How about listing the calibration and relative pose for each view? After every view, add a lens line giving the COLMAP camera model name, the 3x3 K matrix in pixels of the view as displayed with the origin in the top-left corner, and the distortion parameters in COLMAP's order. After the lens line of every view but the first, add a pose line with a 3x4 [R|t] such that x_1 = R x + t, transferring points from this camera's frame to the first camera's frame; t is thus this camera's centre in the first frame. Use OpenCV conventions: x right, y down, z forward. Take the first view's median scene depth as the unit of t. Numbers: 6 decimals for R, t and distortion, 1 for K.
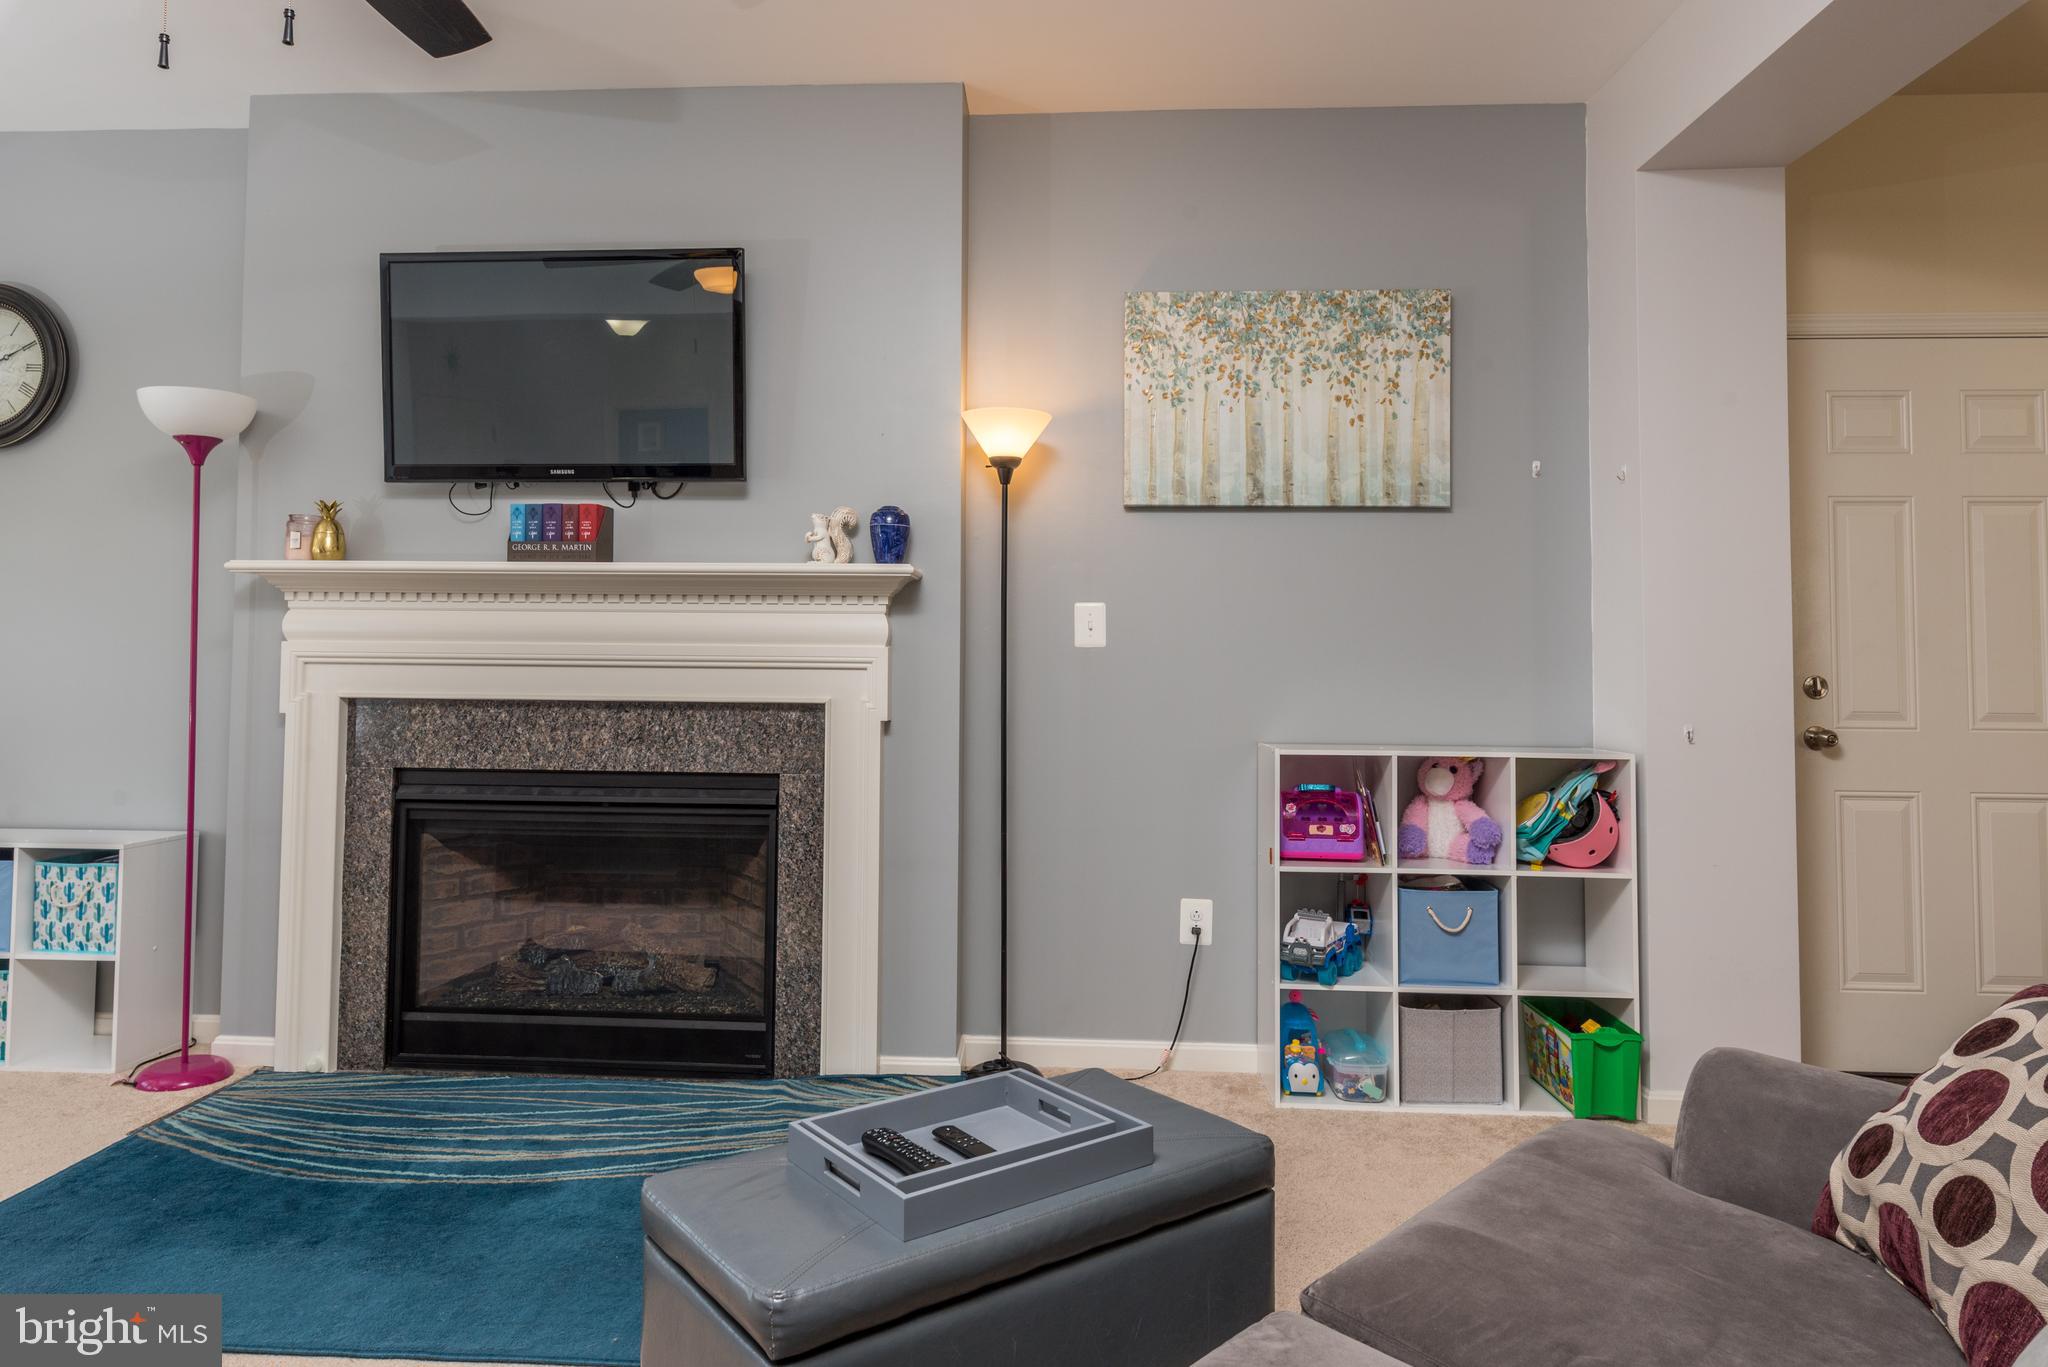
lens RADIAL K [[1195.4, 0, 973.2], [0, 1195.4, 632.3], [0, 0, 1]] dist [0.000377, 0.001619]
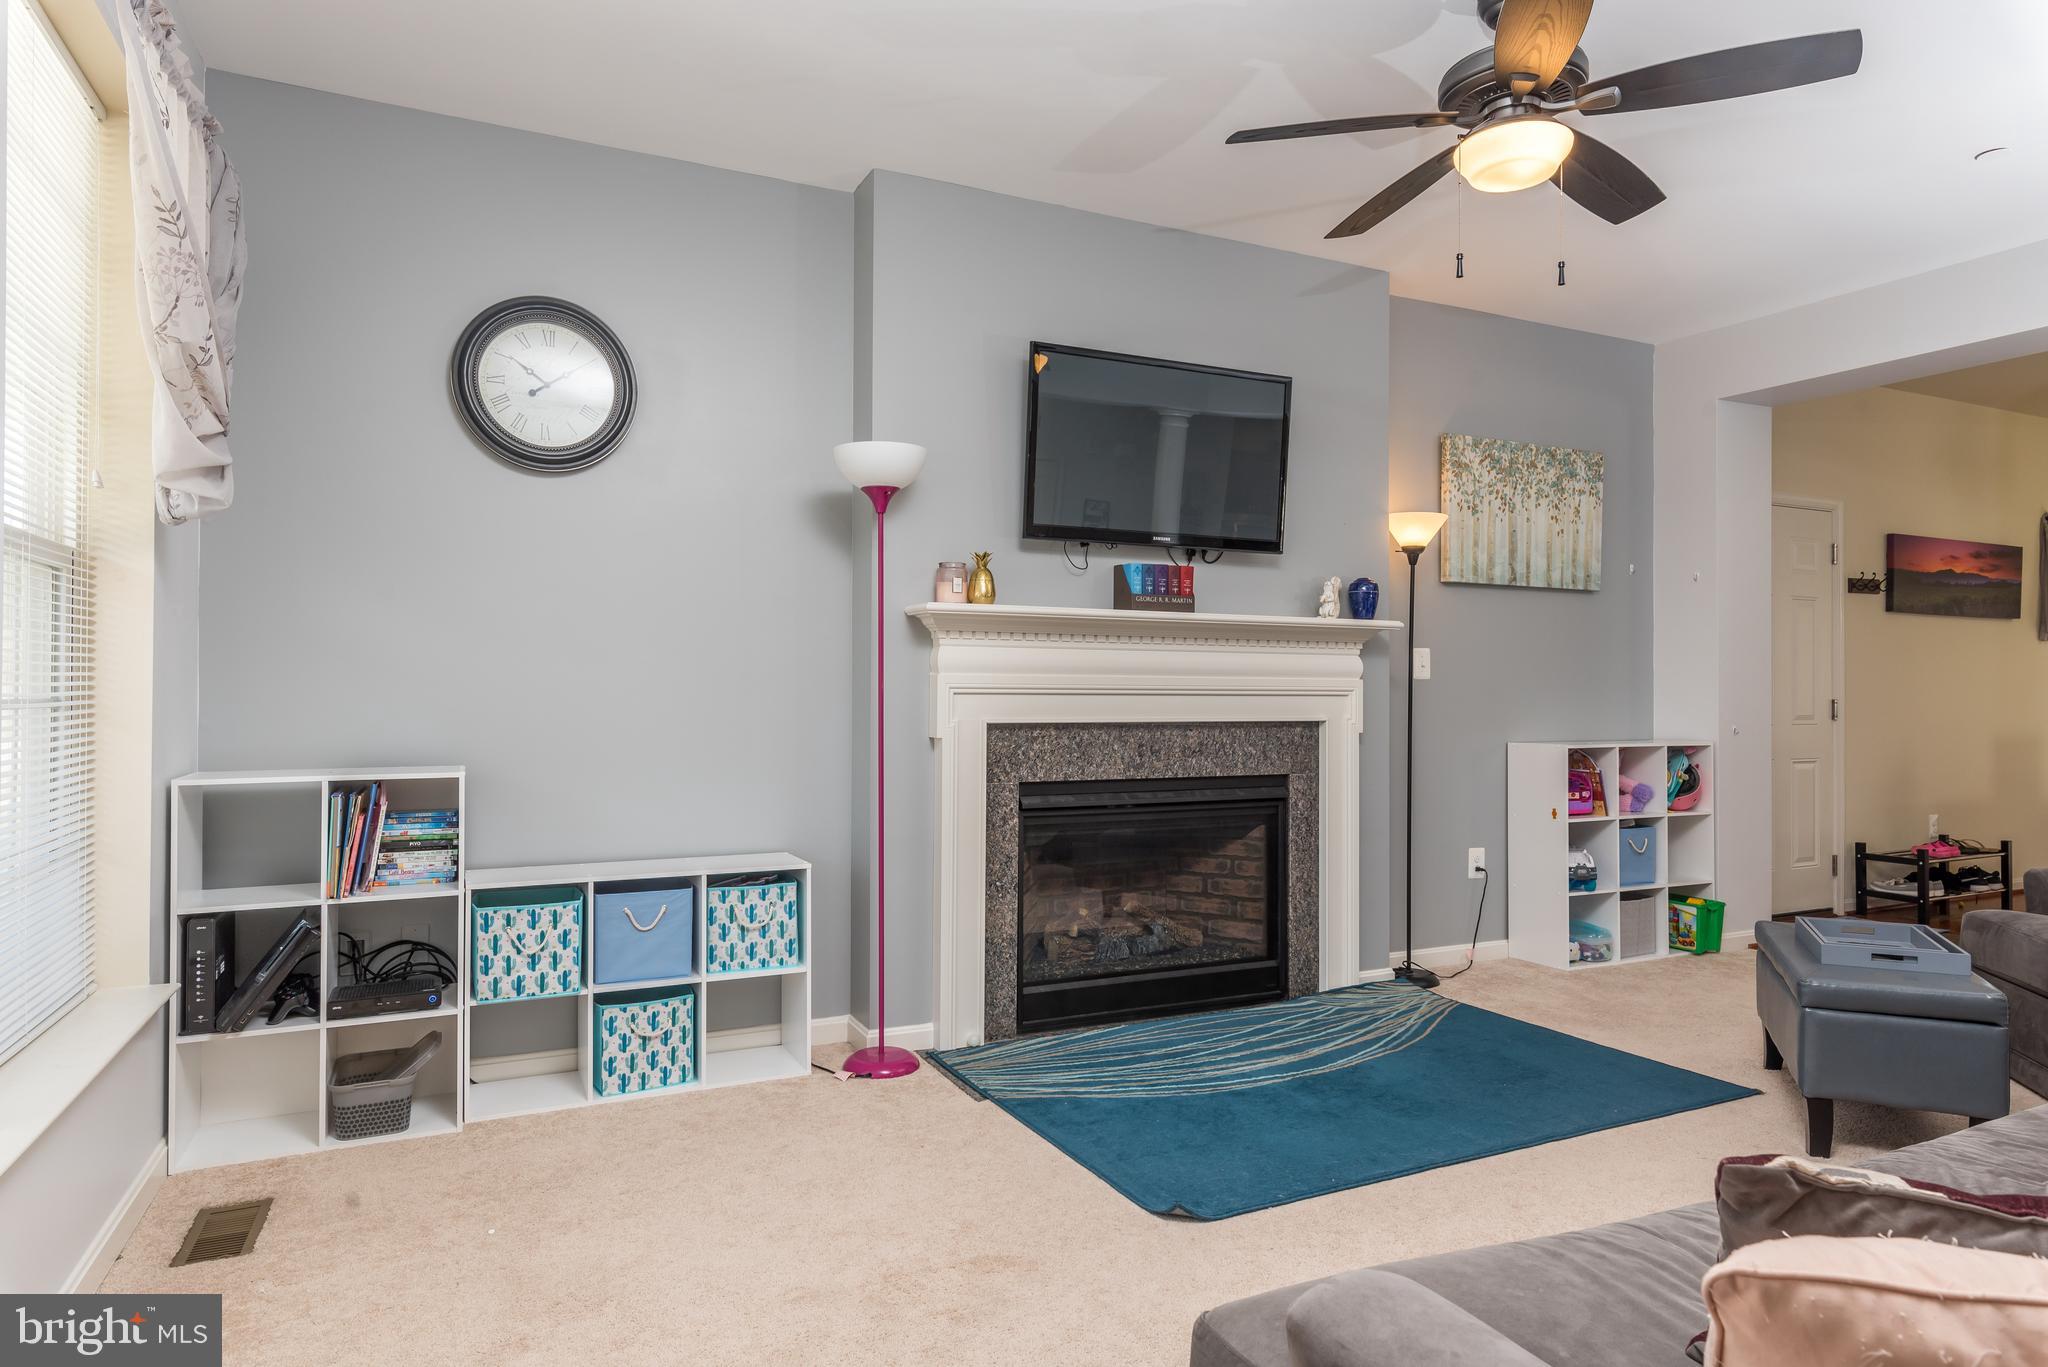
lens RADIAL K [[1195.4, 0, 973.8], [0, 1195.4, 681.1], [0, 0, 1]] dist [0.000377, 0.001619]
pose [[0.879334, -0.000958, 0.476205, -1.106965], [-0.014746, 0.999464, 0.029239, -0.019837], [-0.475977, -0.032733, 0.878848, -0.005659]]
